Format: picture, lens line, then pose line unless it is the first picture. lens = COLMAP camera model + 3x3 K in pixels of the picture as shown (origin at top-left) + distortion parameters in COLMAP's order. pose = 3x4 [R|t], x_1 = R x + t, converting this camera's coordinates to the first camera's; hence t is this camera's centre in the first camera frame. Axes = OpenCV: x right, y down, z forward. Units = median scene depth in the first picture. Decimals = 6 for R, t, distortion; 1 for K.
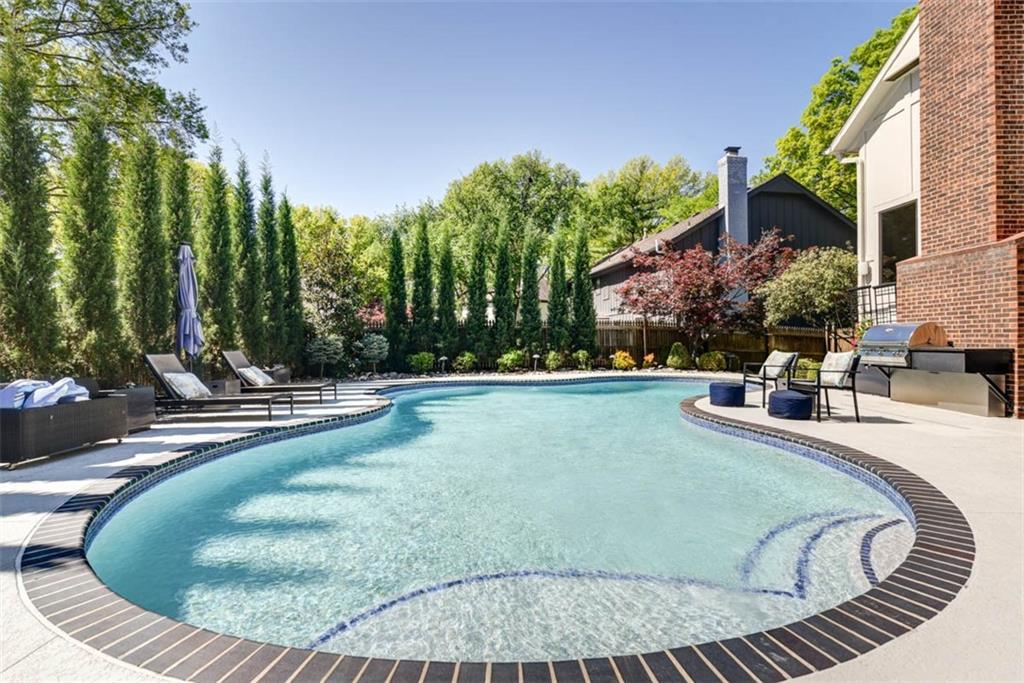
lens RADIAL K [[474.9, 0, 515.7], [0, 474.9, 339.0], [0, 0, 1]] dist [0.001764, -0.000805]
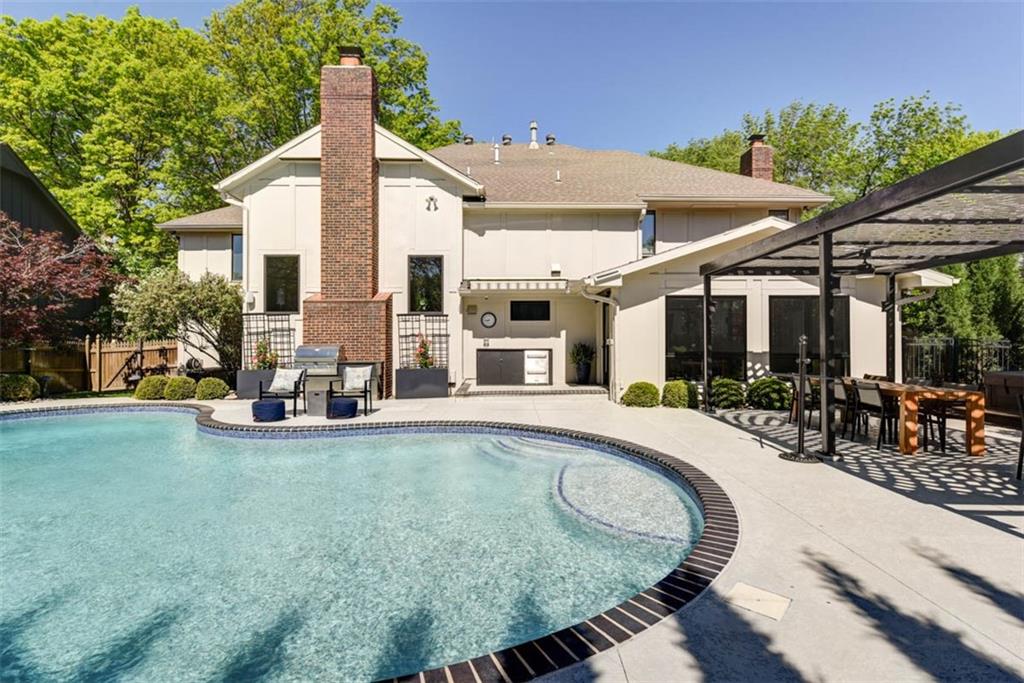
lens RADIAL K [[480.1, 0, 515.4], [0, 480.1, 338.6], [0, 0, 1]] dist [0.001889, -0.000270]
pose [[-0.006461, 0.015273, 0.999862, -0.433110], [0.001970, 0.999882, -0.015260, -0.019710], [-0.999977, 0.001871, -0.006491, 0.288457]]
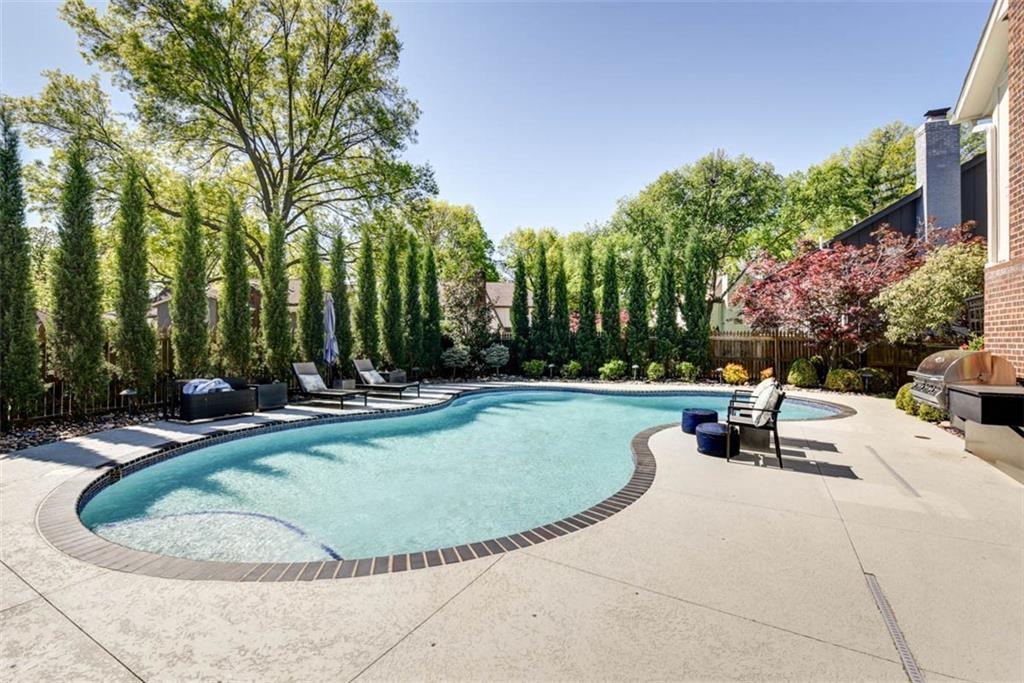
lens RADIAL K [[439.9, 0, 515.1], [0, 439.9, 340.2], [0, 0, 1]] dist [0.002964, -0.003481]
pose [[0.872392, 0.008476, -0.488733, 0.361411], [-0.005772, 0.999959, 0.007038, -0.034573], [0.488773, -0.003319, 0.872405, 0.022982]]
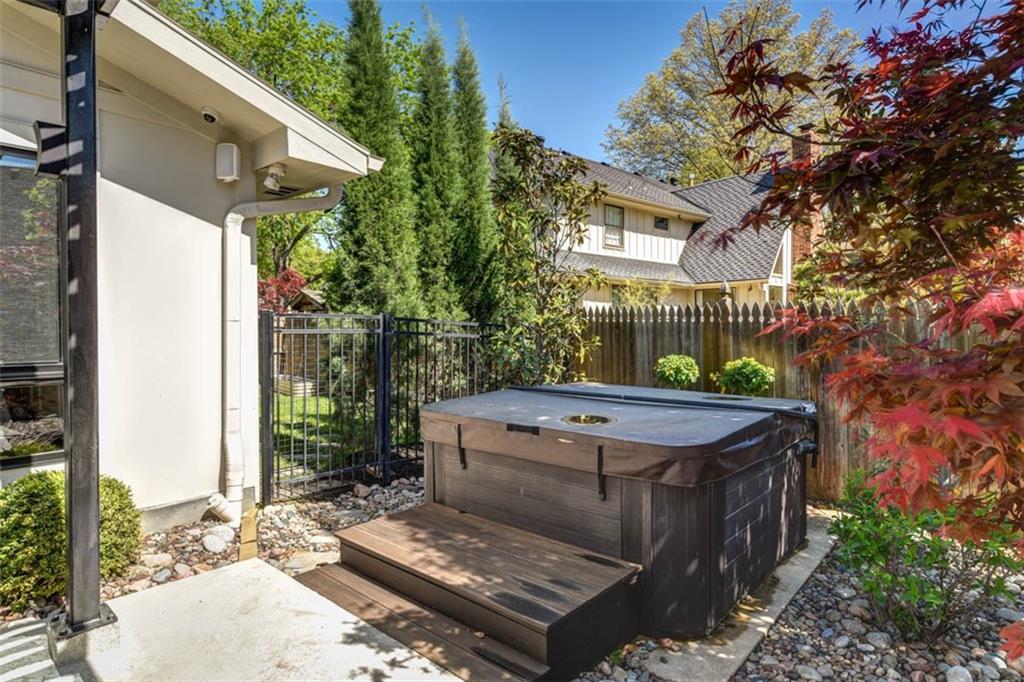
lens RADIAL K [[572.8, 0, 512.8], [0, 572.8, 335.8], [0, 0, 1]] dist [0.000871, -0.000069]
pose [[-0.747281, 0.012555, 0.664390, 0.109313], [0.015935, 0.999873, -0.000970, -0.015201], [-0.664317, 0.009862, -0.747386, -0.293946]]
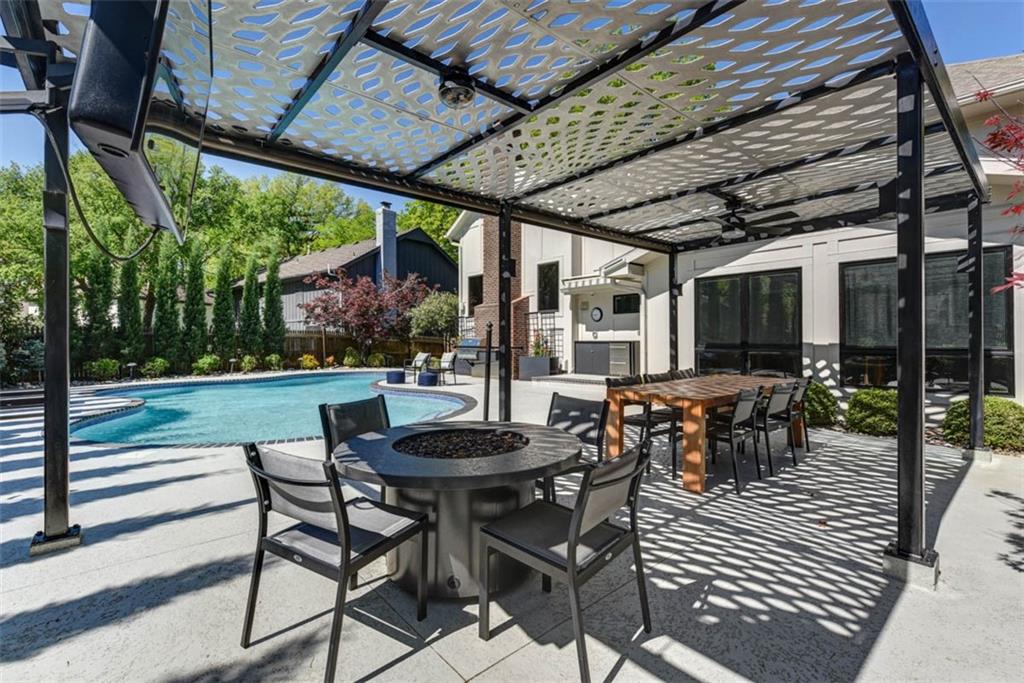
lens RADIAL K [[456.6, 0, 517.1], [0, 456.6, 339.4], [0, 0, 1]] dist [0.000646, -0.001452]
pose [[0.743244, 0.005242, 0.669000, -0.236612], [-0.000710, 0.999975, -0.007047, -0.008733], [-0.669020, 0.004763, 0.743229, -0.376036]]
